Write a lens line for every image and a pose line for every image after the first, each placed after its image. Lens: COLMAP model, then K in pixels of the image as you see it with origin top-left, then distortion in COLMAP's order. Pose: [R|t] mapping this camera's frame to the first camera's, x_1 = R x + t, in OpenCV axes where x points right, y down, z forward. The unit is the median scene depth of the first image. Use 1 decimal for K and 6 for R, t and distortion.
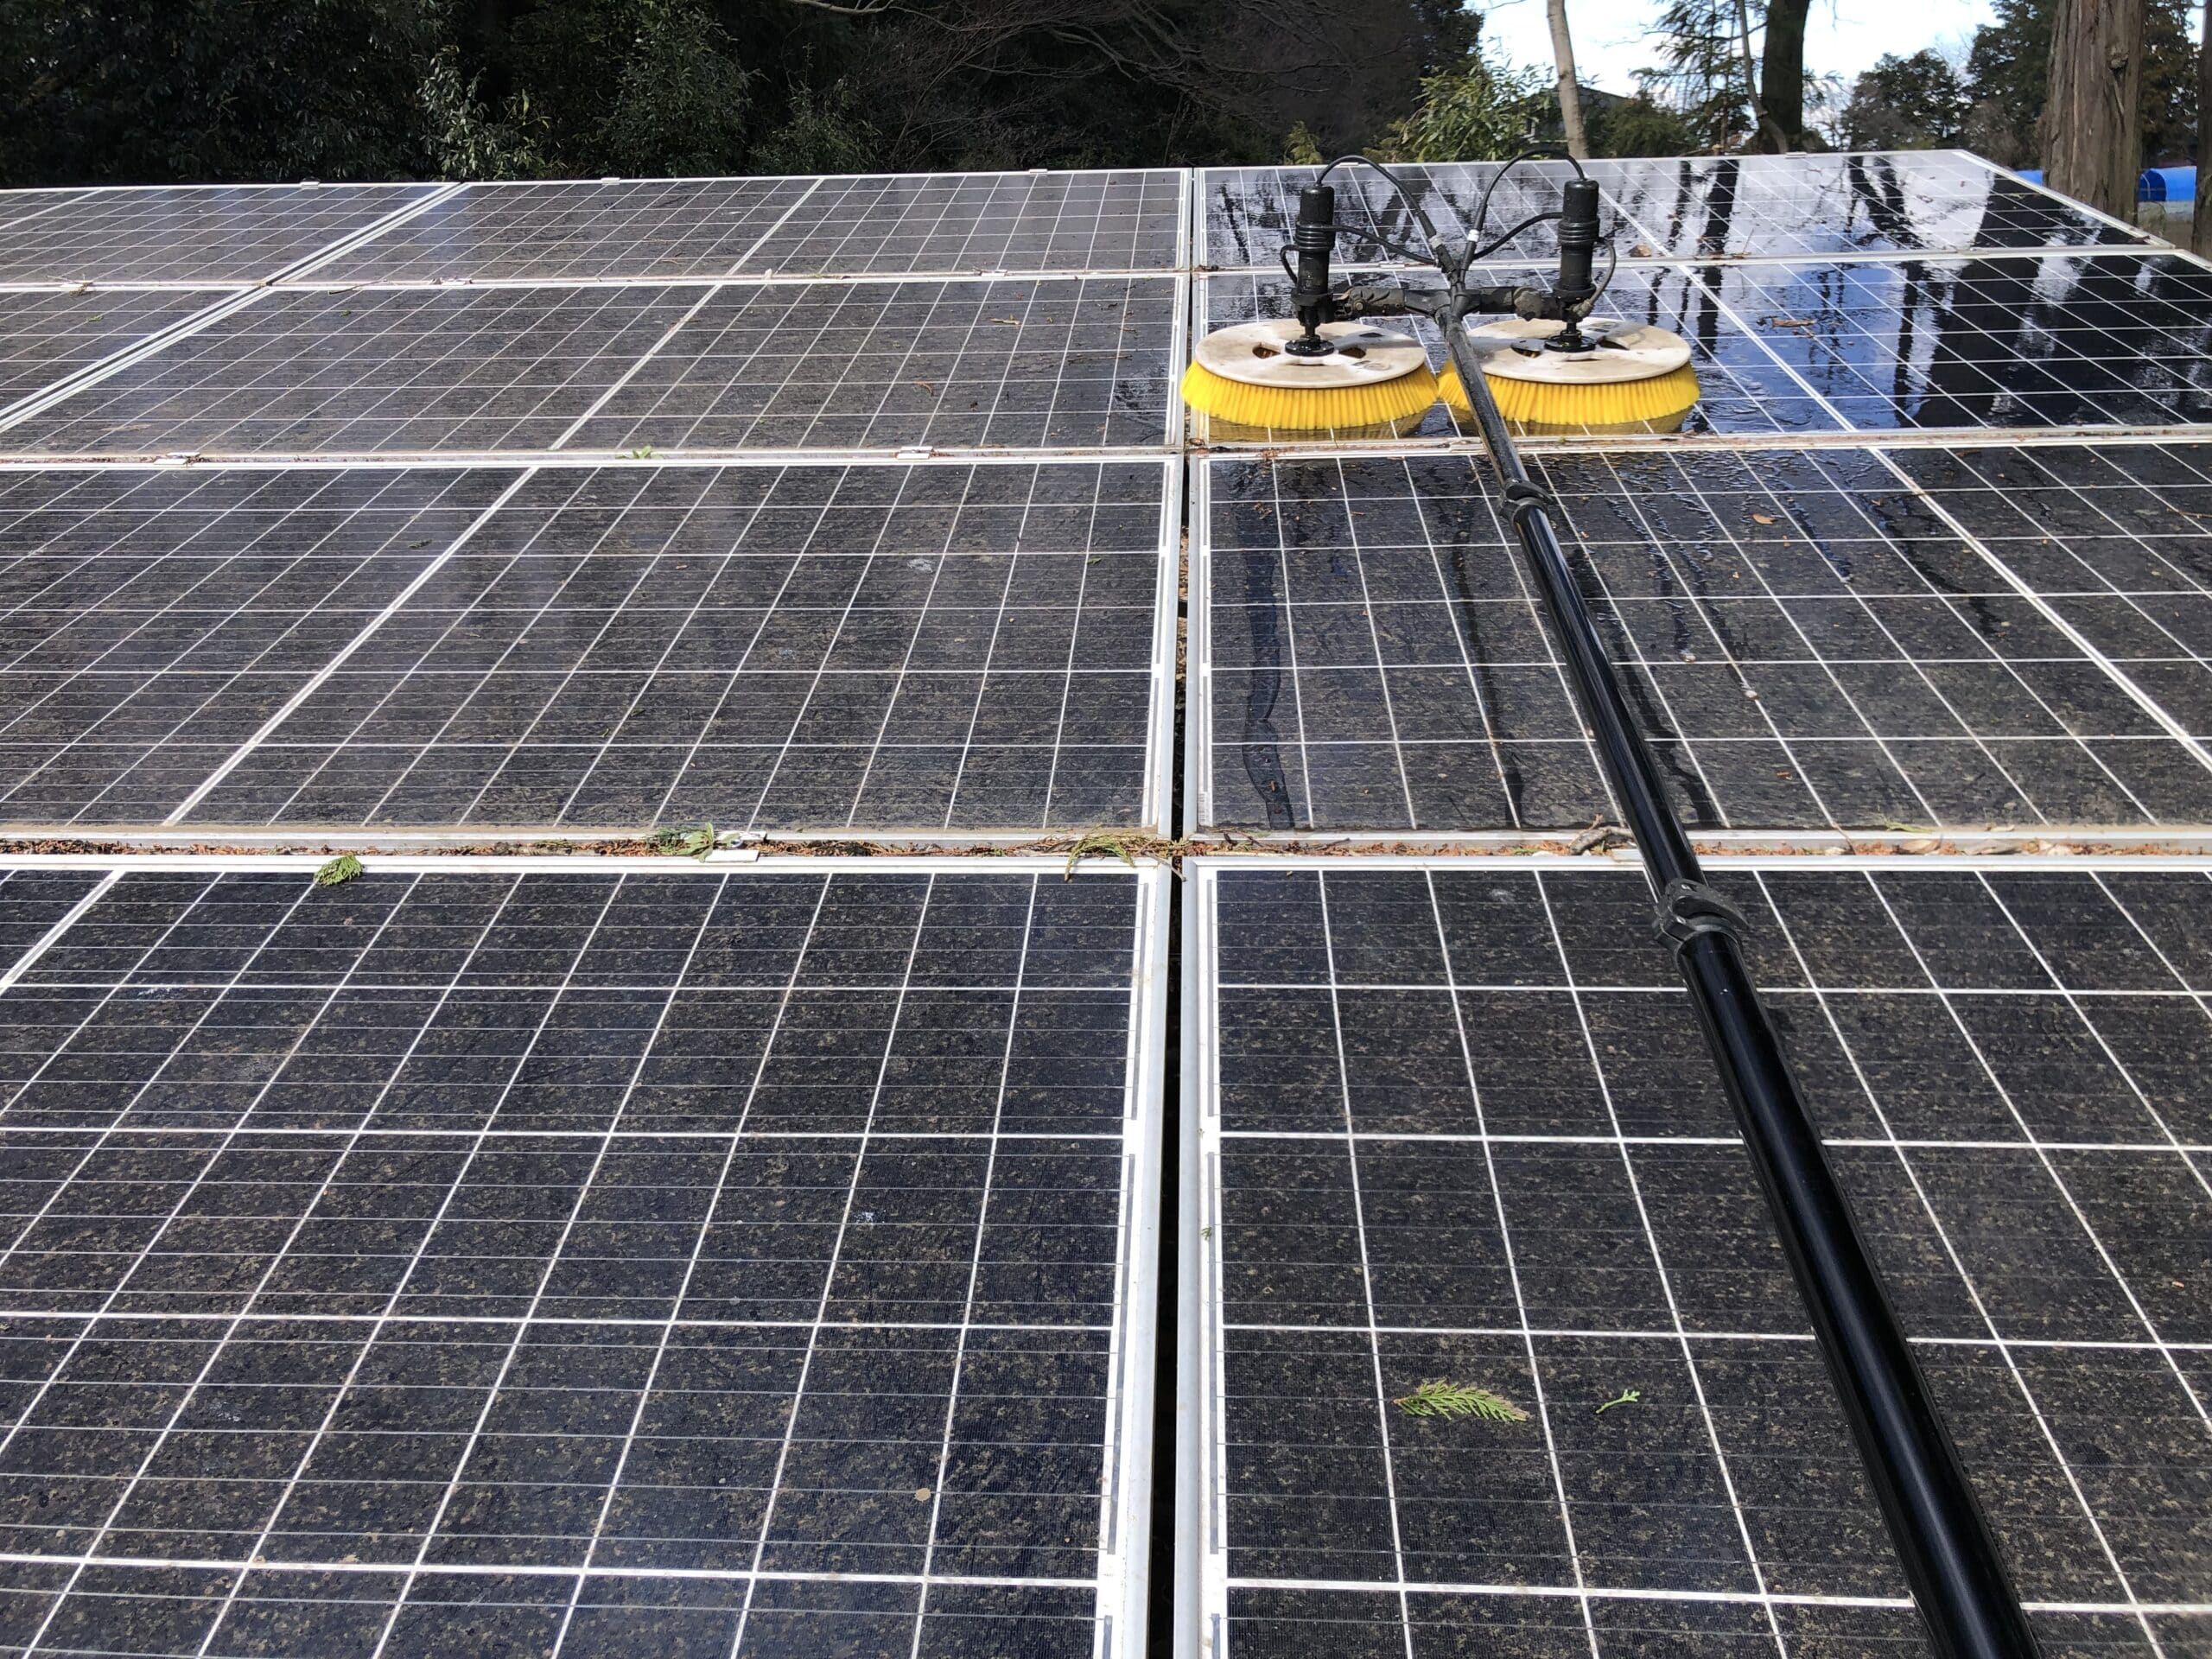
lens RADIAL K [[1996.5, 0, 1106.0], [0, 1996.5, 829.5], [0, 0, 1]] dist [0.061316, -0.130819]
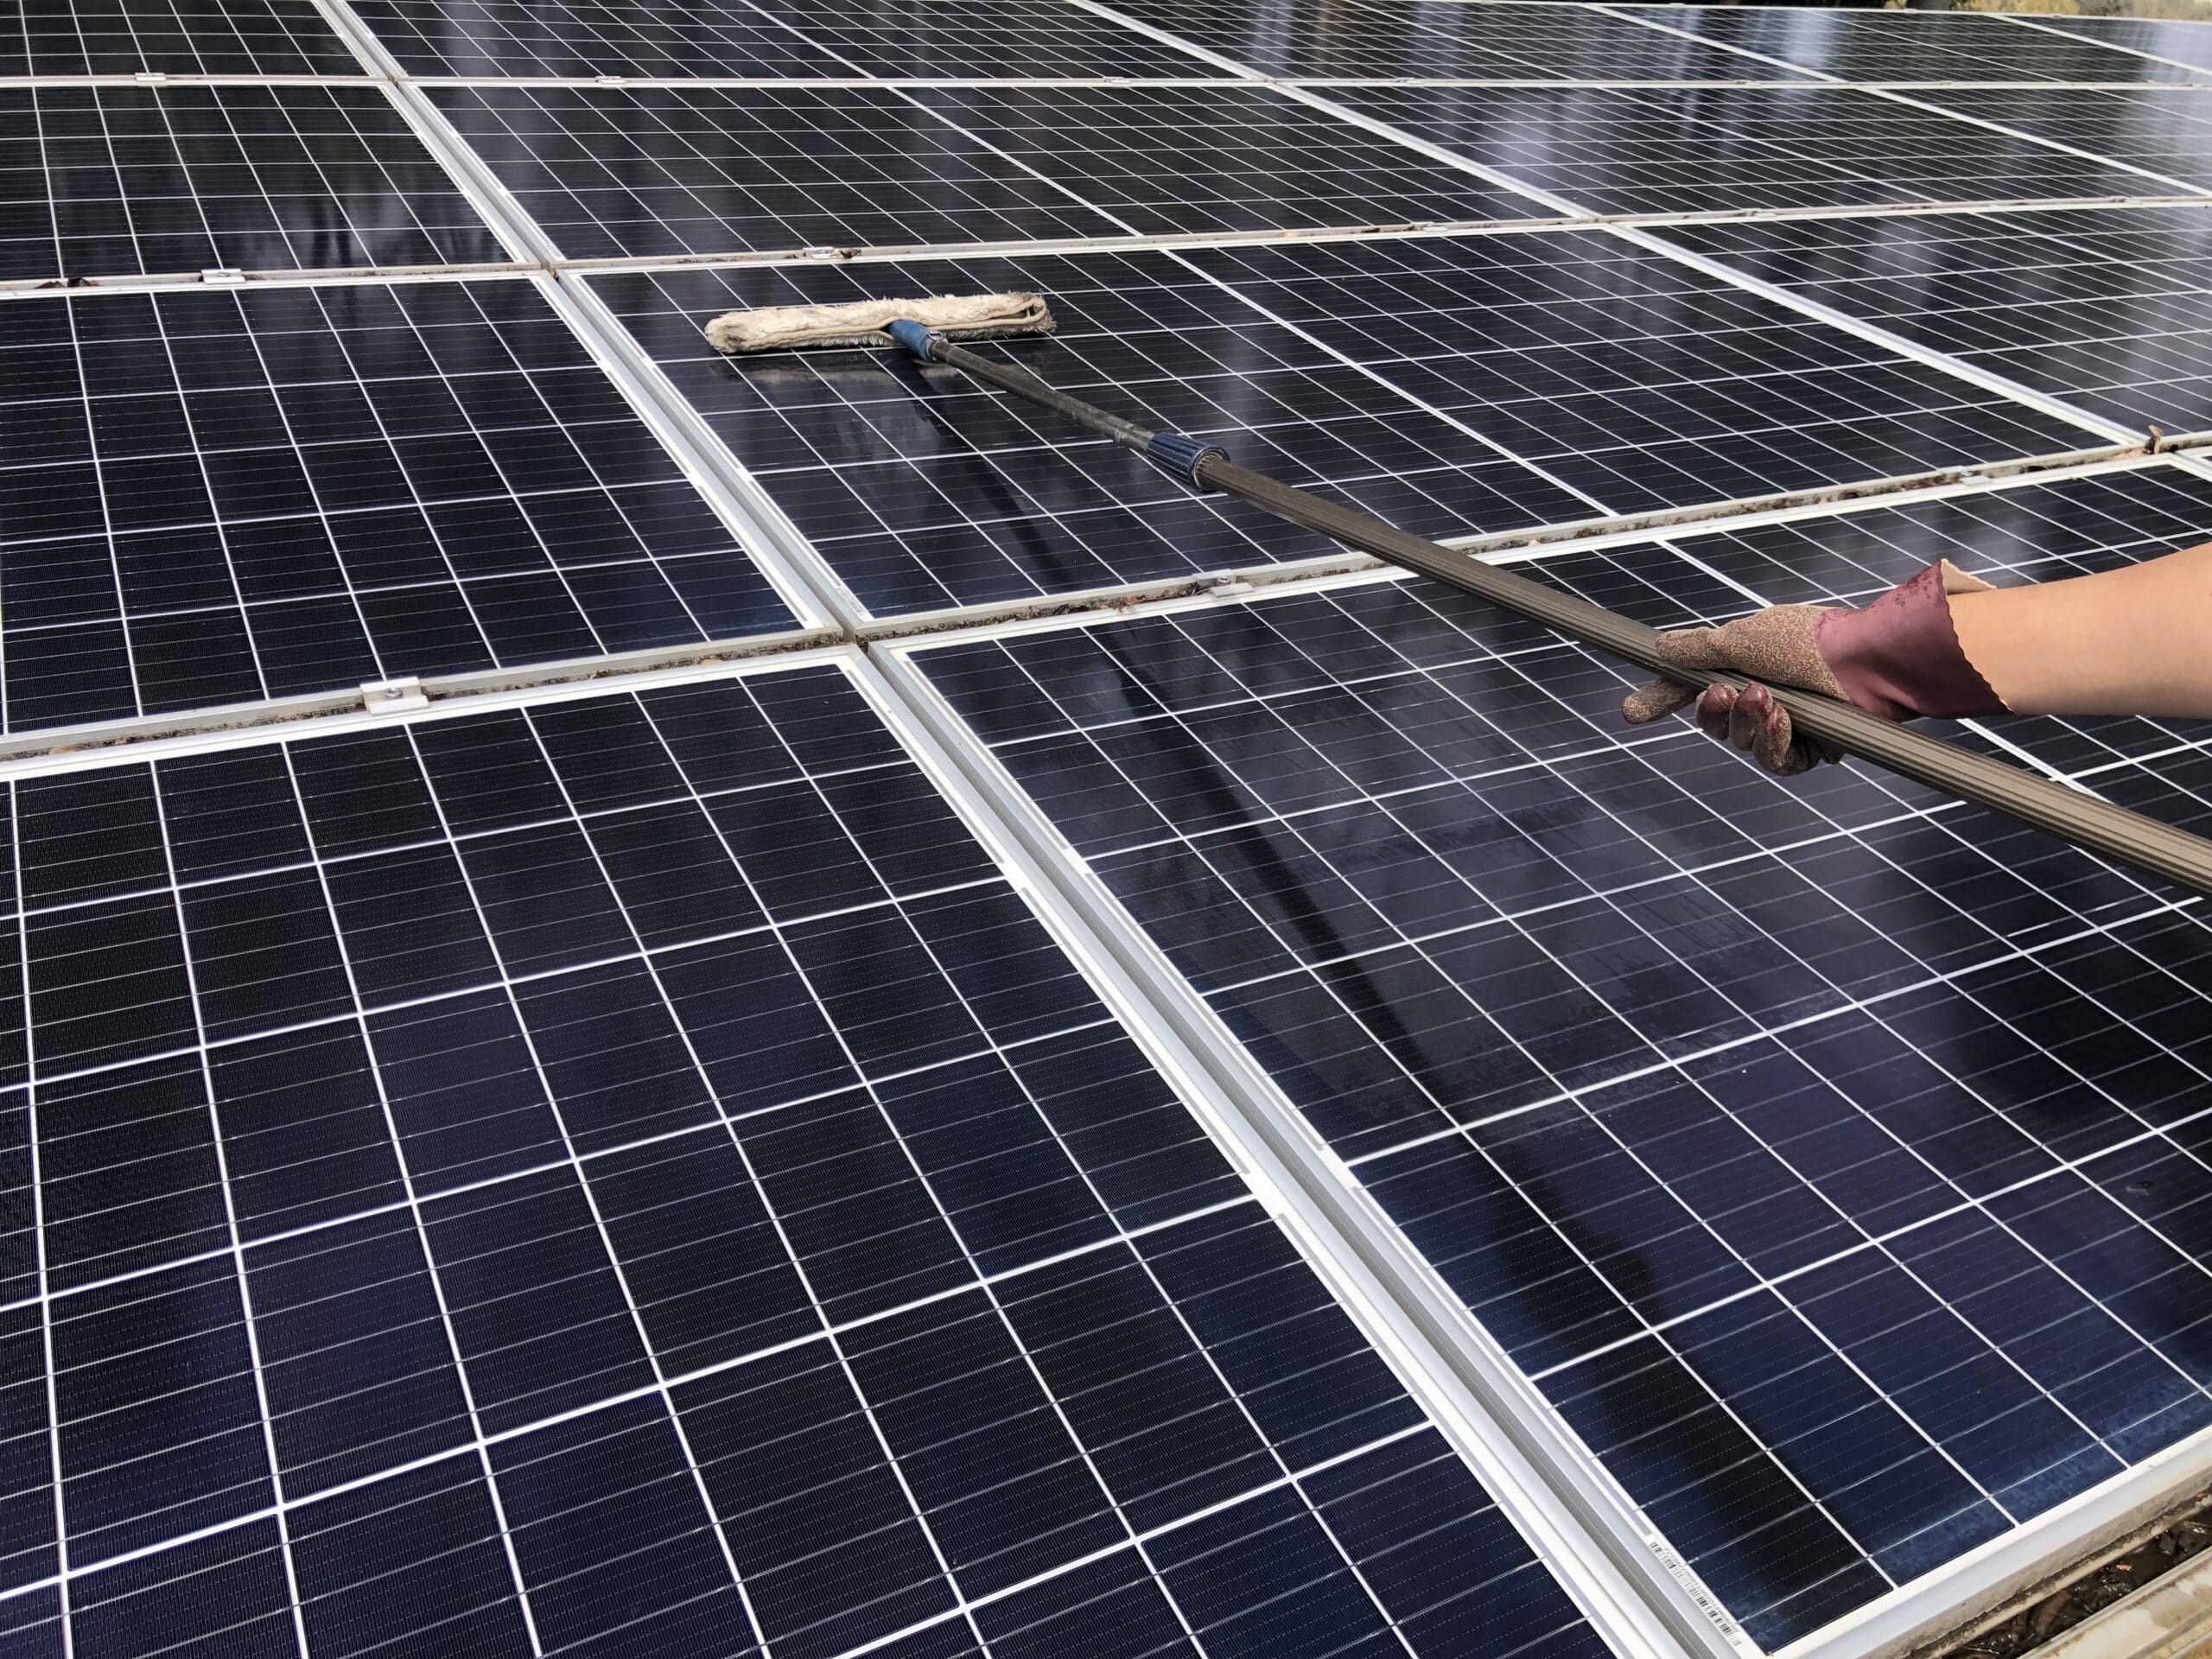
lens RADIAL K [[1996.5, 0, 1106.0], [0, 1996.5, 829.5], [0, 0, 1]] dist [0.061316, -0.130819]
pose [[0.827528, -0.174267, 0.533693, -0.448707], [0.130738, 0.984288, 0.118681, 0.001259], [-0.545989, -0.028438, 0.837309, 0.029851]]
